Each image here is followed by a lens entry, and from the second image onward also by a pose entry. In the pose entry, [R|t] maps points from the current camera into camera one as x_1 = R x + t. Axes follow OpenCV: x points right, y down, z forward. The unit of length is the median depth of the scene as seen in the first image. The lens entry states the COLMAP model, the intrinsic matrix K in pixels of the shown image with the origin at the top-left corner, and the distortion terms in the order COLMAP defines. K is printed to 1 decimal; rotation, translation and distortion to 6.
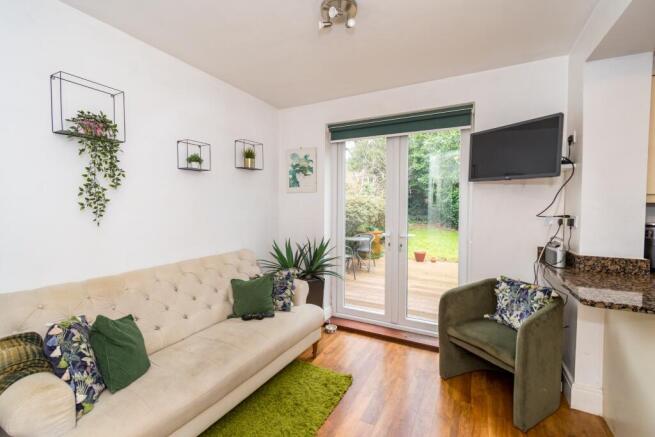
lens RADIAL K [[290.1, 0, 327.6], [0, 290.1, 215.5], [0, 0, 1]] dist [0.001305, -0.000178]
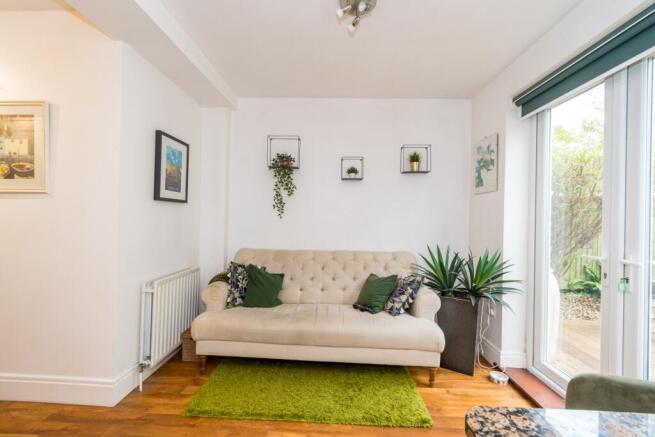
lens RADIAL K [[290.1, 0, 327.6], [0, 290.1, 215.5], [0, 0, 1]] dist [0.001305, -0.000178]
pose [[0.426037, 0.004067, -0.904696, 0.633111], [-0.047522, 0.998710, -0.017890, 0.026514], [0.903457, 0.050615, 0.425681, 0.375592]]
